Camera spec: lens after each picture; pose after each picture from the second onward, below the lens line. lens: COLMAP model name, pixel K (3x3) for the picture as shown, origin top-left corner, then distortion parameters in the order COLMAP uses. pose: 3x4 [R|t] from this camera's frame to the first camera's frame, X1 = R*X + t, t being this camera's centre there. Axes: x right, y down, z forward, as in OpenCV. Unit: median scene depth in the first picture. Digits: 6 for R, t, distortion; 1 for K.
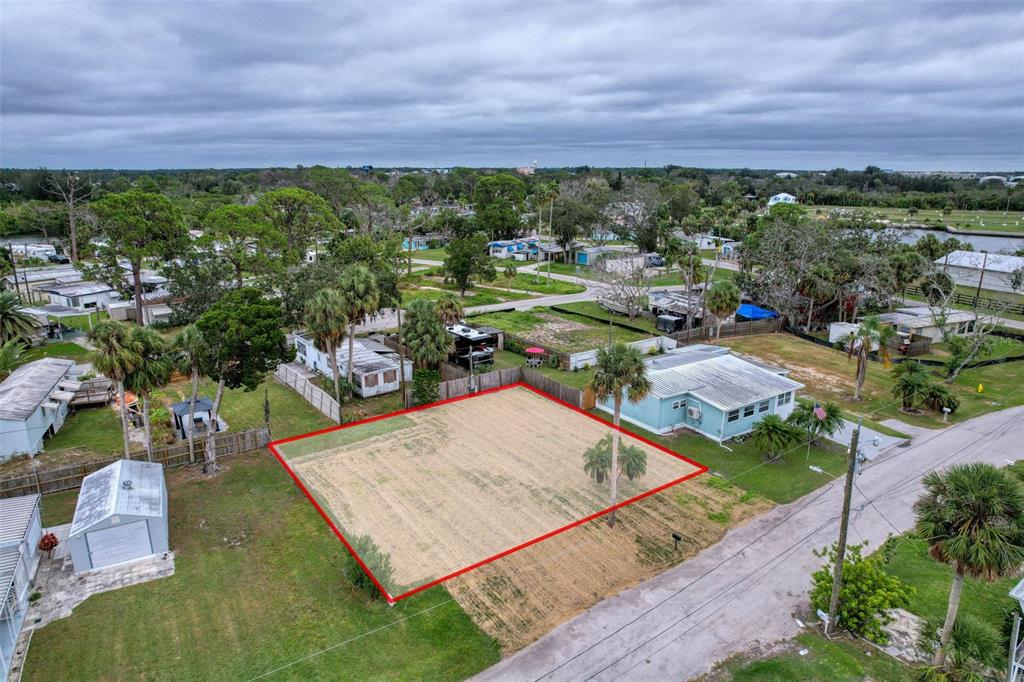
lens RADIAL K [[654.6, 0, 514.8], [0, 654.6, 340.9], [0, 0, 1]] dist [-0.072404, 0.064963]
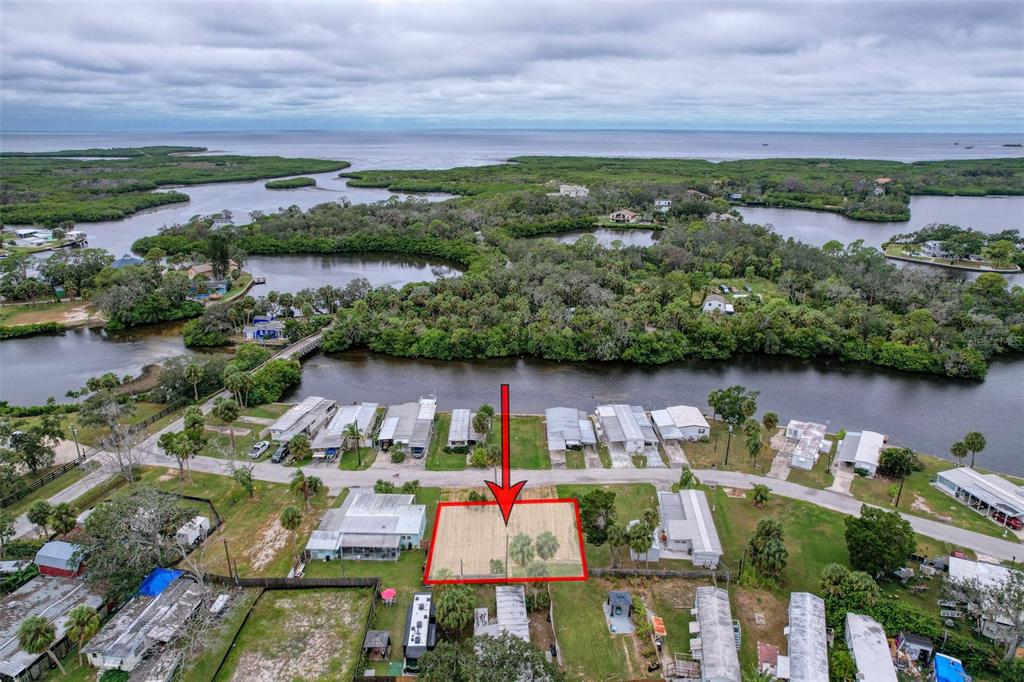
lens RADIAL K [[654.6, 0, 514.8], [0, 654.6, 340.9], [0, 0, 1]] dist [-0.072404, 0.064963]
pose [[-0.825800, -0.182292, 0.533689, -1.068538], [0.140593, 0.849899, 0.507845, -1.424626], [-0.546157, 0.494411, -0.676217, 1.989841]]
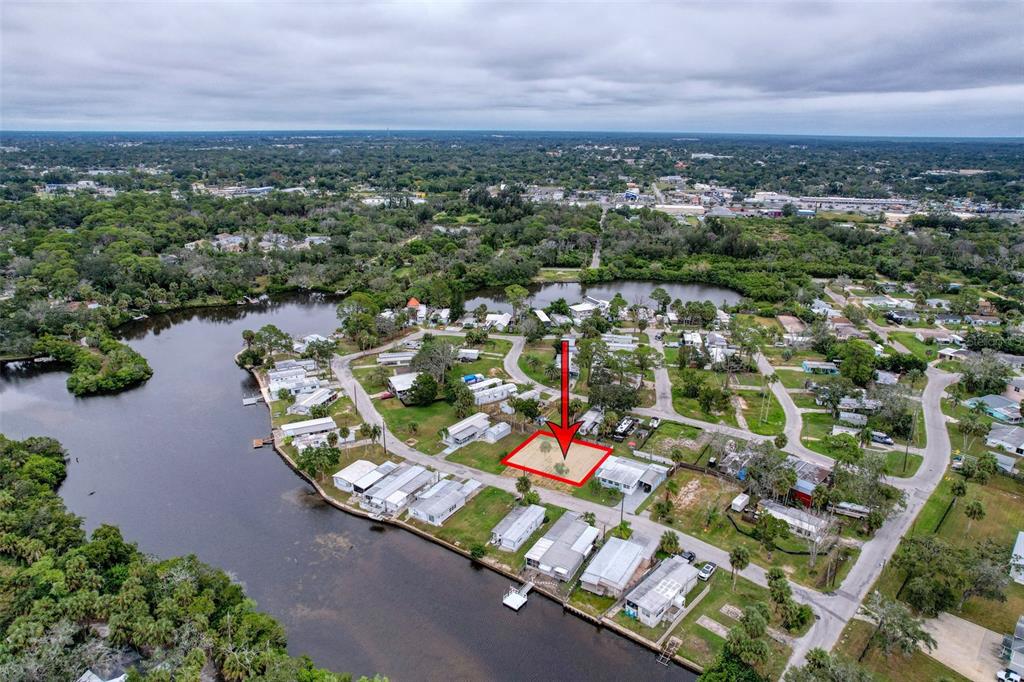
lens RADIAL K [[654.6, 0, 514.8], [0, 654.6, 340.9], [0, 0, 1]] dist [-0.072404, 0.064963]
pose [[0.412957, 0.287040, -0.864335, 2.839444], [-0.239893, 0.949804, 0.200809, -1.137437], [0.878589, 0.124422, 0.461087, -1.079703]]
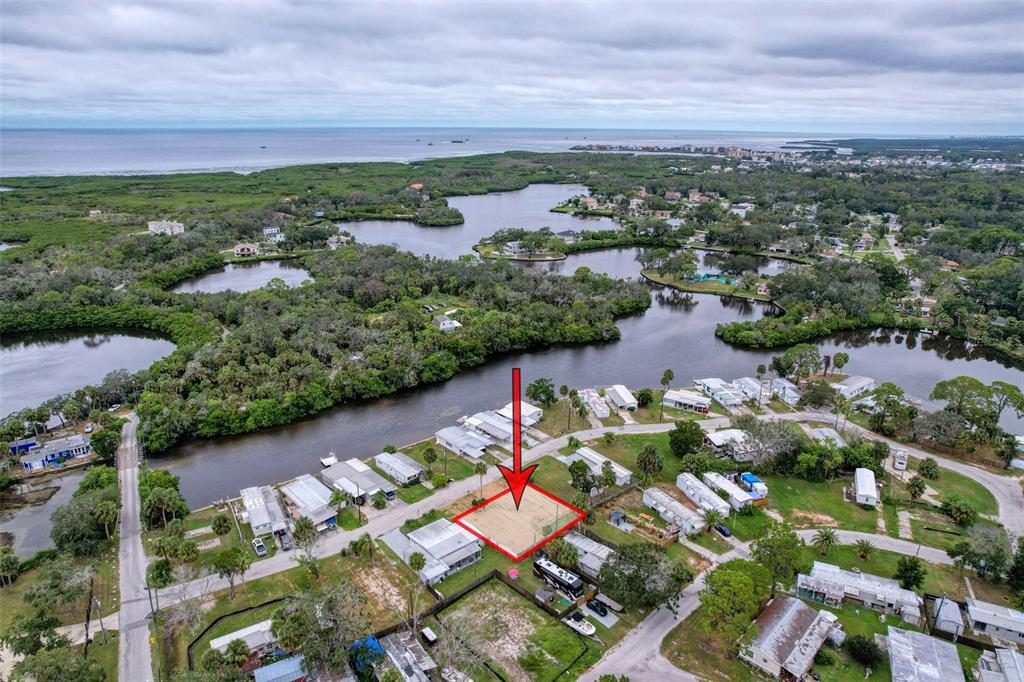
lens RADIAL K [[654.6, 0, 514.8], [0, 654.6, 340.9], [0, 0, 1]] dist [-0.072404, 0.064963]
pose [[-0.989491, 0.037240, -0.139716, 0.365500], [-0.045925, 0.835293, 0.547883, -2.191081], [0.137107, 0.548542, -0.824805, 2.965078]]
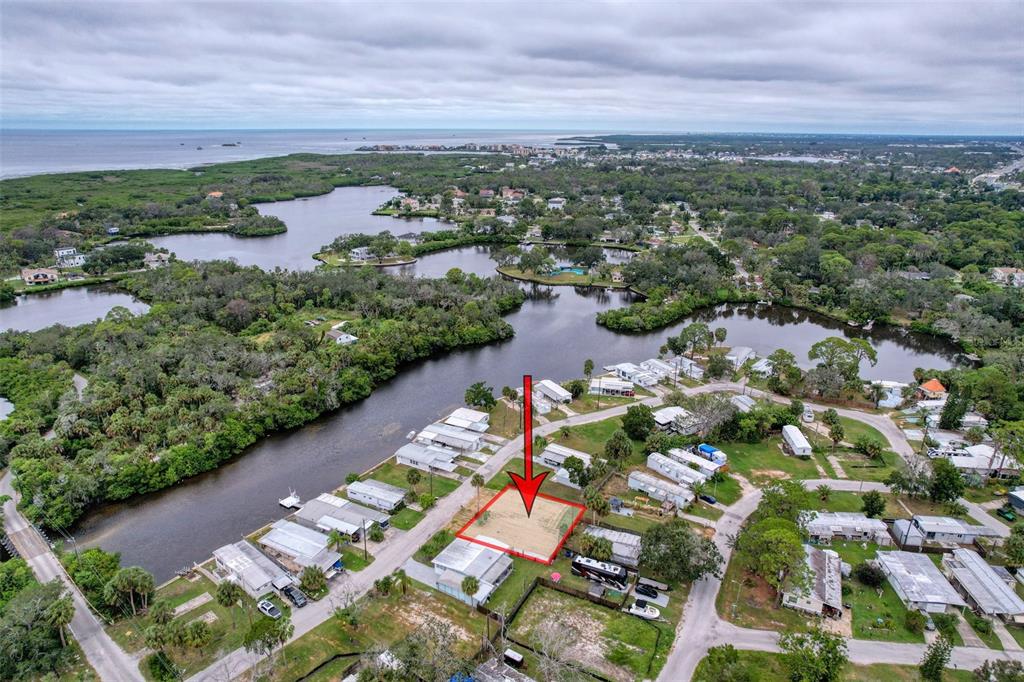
lens RADIAL K [[654.6, 0, 514.8], [0, 654.6, 340.9], [0, 0, 1]] dist [-0.072404, 0.064963]
pose [[-0.889187, 0.136782, -0.436619, 1.200325], [-0.126030, 0.844134, 0.521109, -2.121747], [0.439843, 0.518391, -0.733355, 2.673855]]
